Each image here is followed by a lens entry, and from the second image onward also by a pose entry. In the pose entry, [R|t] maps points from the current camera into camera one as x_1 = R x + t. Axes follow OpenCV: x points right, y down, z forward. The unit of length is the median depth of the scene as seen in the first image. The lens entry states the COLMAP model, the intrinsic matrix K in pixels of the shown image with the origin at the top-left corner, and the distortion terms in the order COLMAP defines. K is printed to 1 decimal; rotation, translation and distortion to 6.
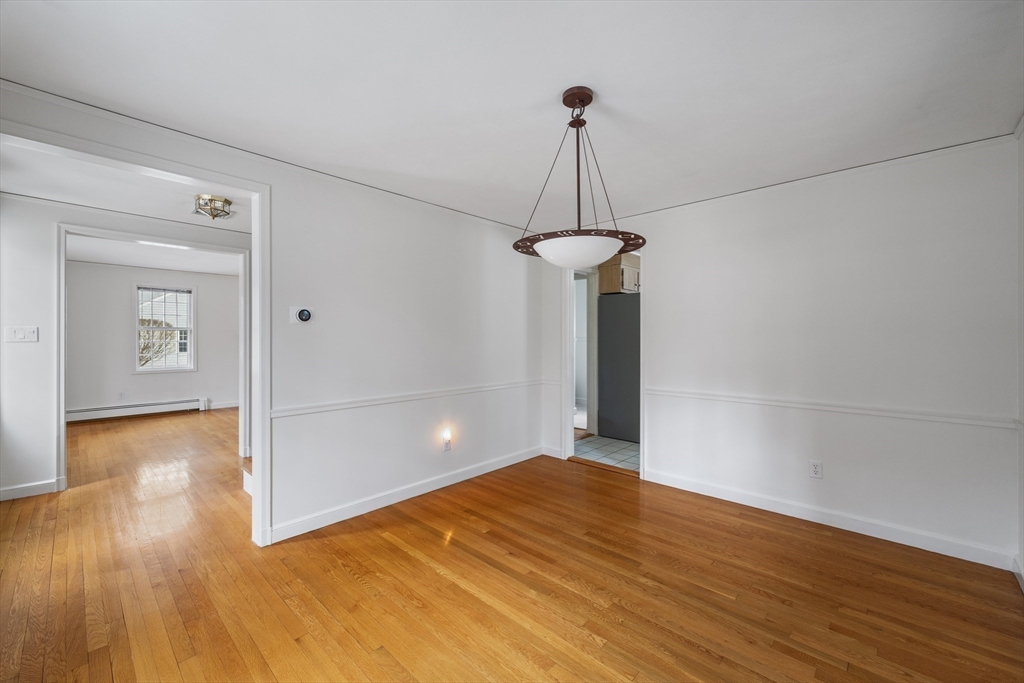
lens RADIAL K [[412.2, 0, 512.0], [0, 412.2, 341.5], [0, 0, 1]] dist [-0.000023, 0.000036]
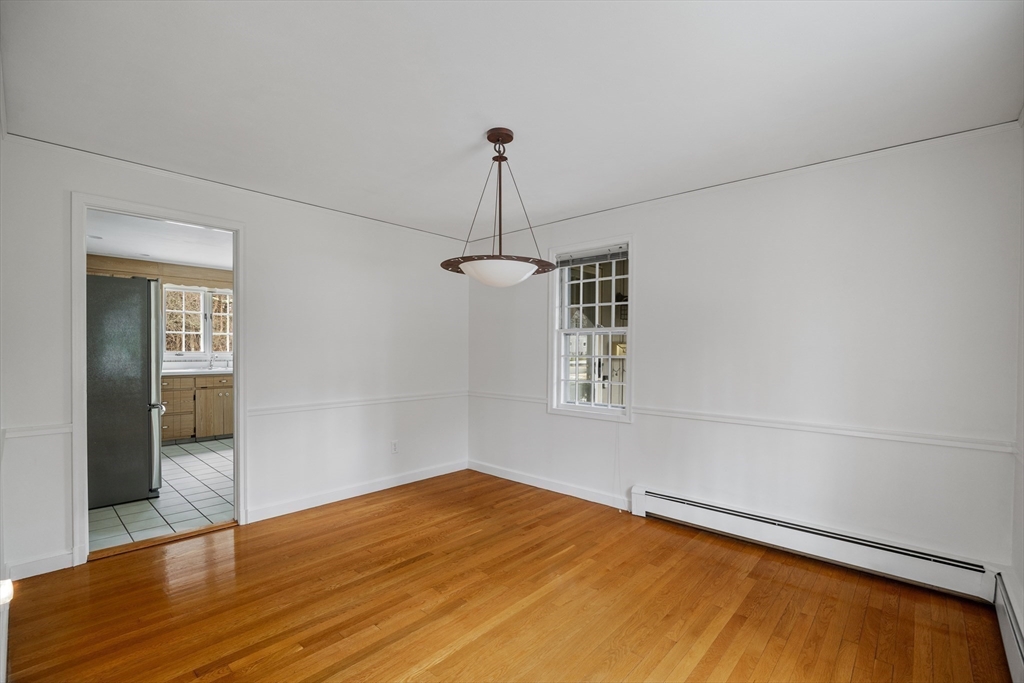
lens RADIAL K [[453.1, 0, 514.4], [0, 453.1, 354.4], [0, 0, 1]] dist [-0.017236, -0.000240]
pose [[-0.017336, -0.011940, 0.999778, -0.841644], [0.001189, 0.999928, 0.011963, -0.005128], [-0.999849, 0.001396, -0.017321, 0.746076]]
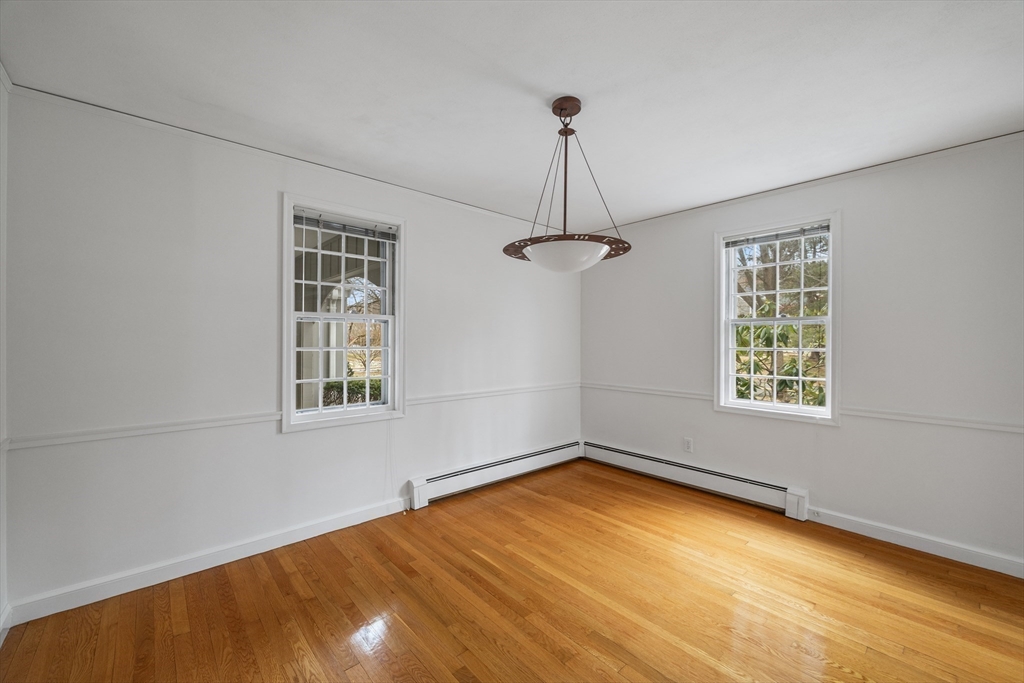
lens RADIAL K [[412.2, 0, 512.0], [0, 412.2, 341.5], [0, 0, 1]] dist [-0.000023, 0.000036]
pose [[-0.995782, -0.004543, 0.091634, 0.151774], [-0.003682, 0.999948, 0.009556, -0.010635], [-0.091672, 0.009178, -0.995747, 1.564980]]
